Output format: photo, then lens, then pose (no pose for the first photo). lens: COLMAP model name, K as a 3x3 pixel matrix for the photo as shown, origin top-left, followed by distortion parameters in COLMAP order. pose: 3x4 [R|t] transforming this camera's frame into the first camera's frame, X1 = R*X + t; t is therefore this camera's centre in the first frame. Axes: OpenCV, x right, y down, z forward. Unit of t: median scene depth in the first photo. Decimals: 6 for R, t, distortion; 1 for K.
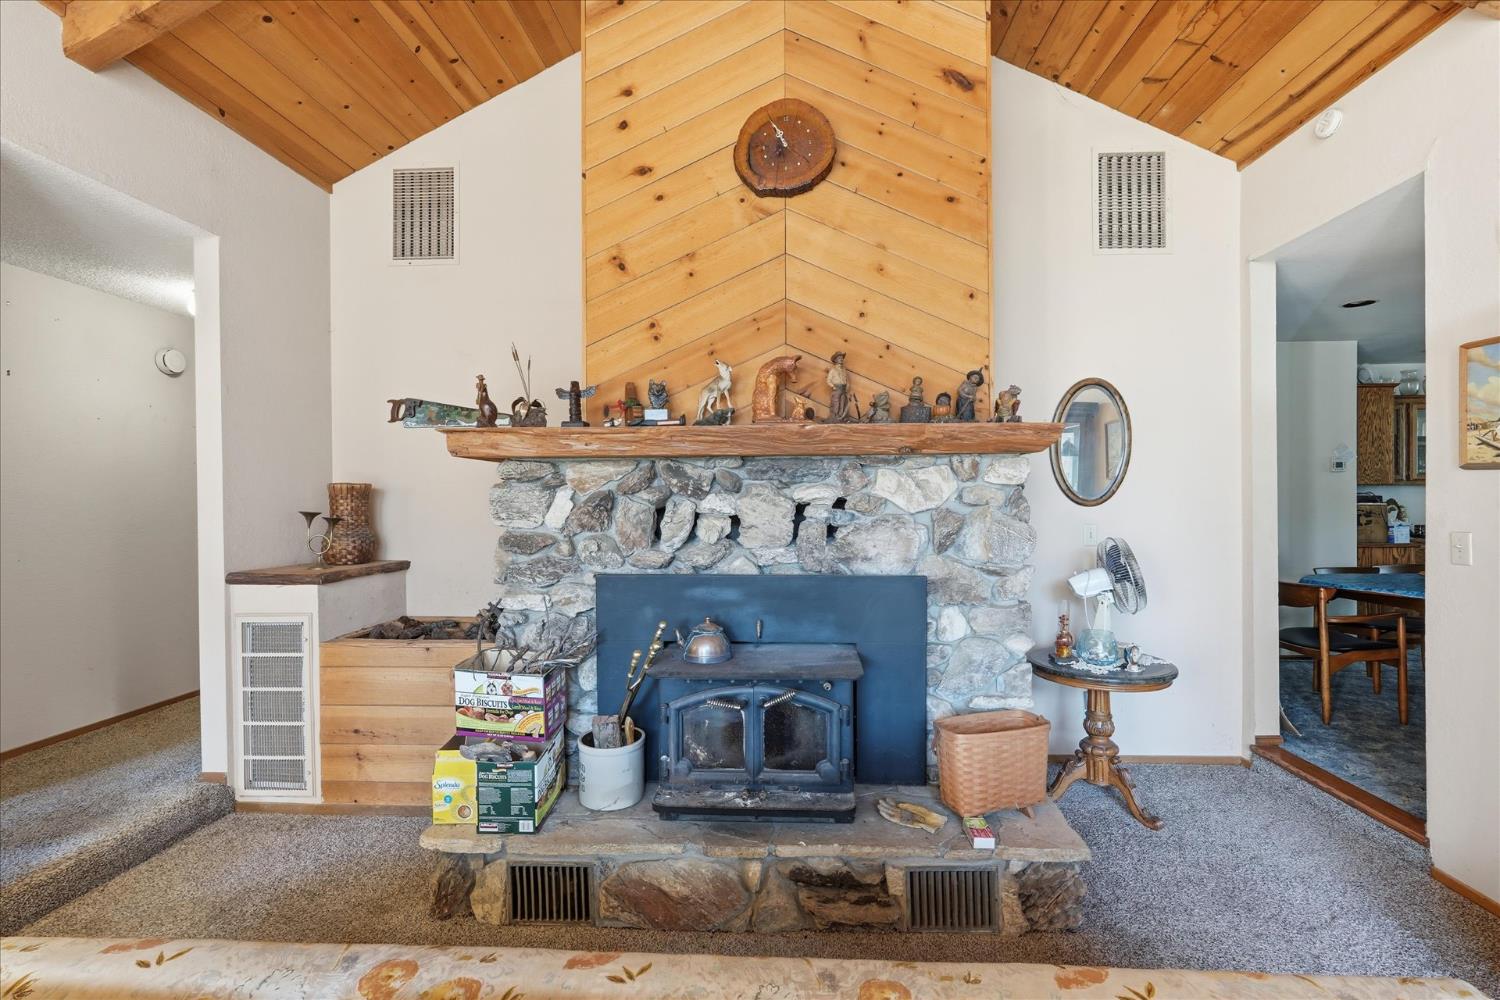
lens RADIAL K [[656.9, 0, 768.0], [0, 656.9, 501.0], [0, 0, 1]] dist [-0.011788, 0.002219]
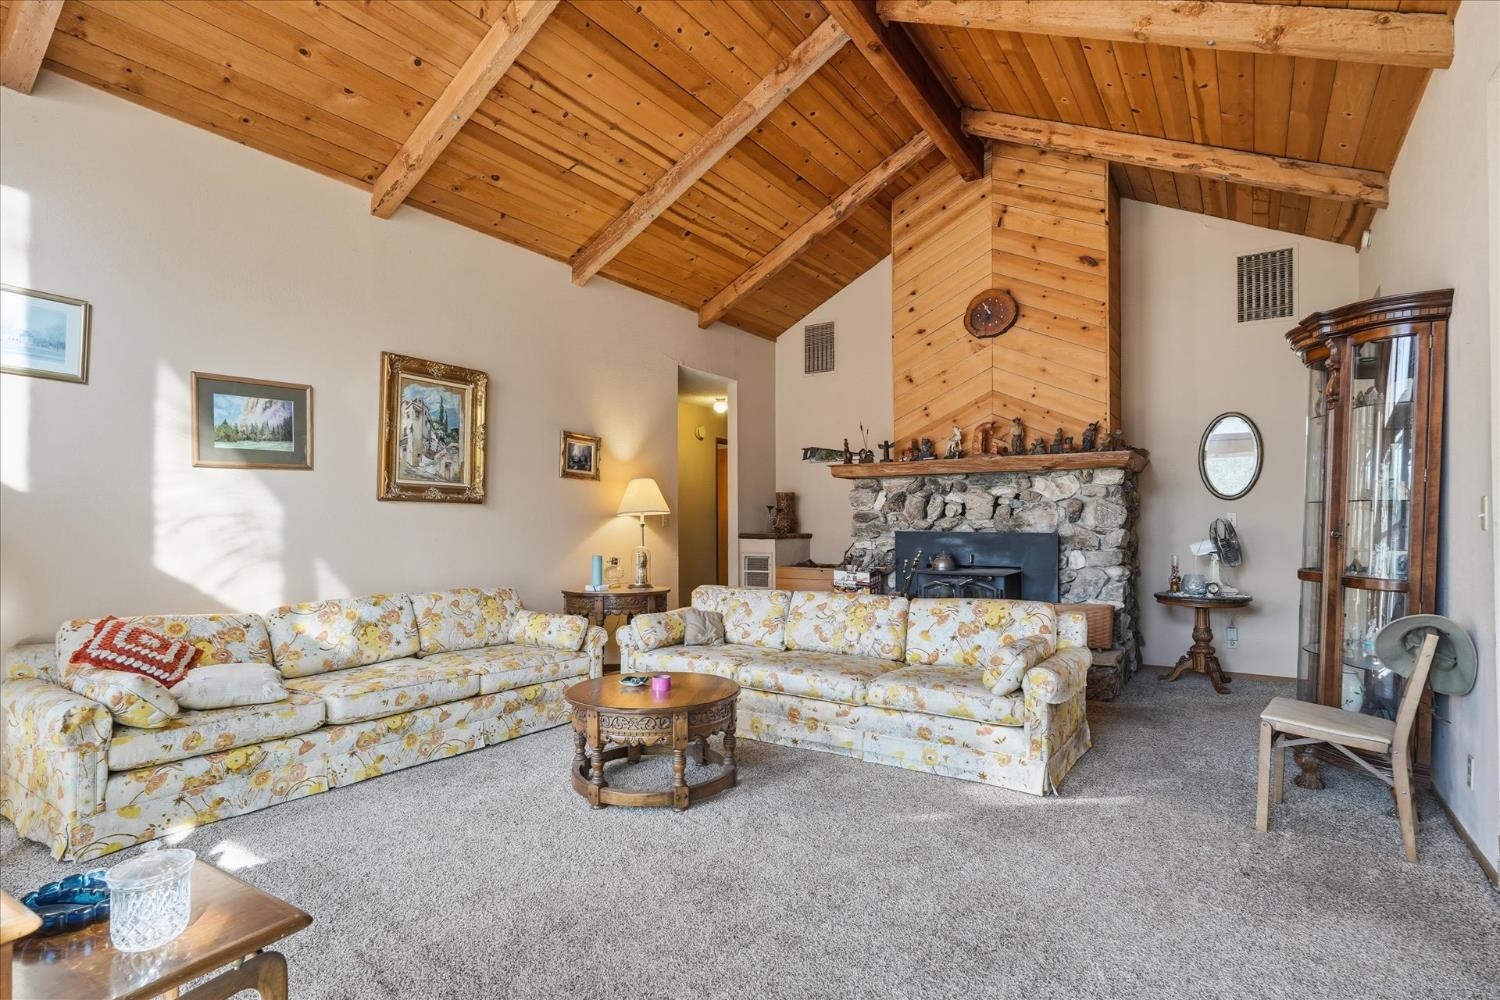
lens RADIAL K [[744.0, 0, 748.5], [0, 744.0, 510.4], [0, 0, 1]] dist [-0.002550, 0.001849]
pose [[0.849179, -0.003221, -0.528096, 0.582068], [-0.005516, 0.999873, -0.014969, 0.080011], [0.528077, 0.015624, 0.849053, -1.242997]]
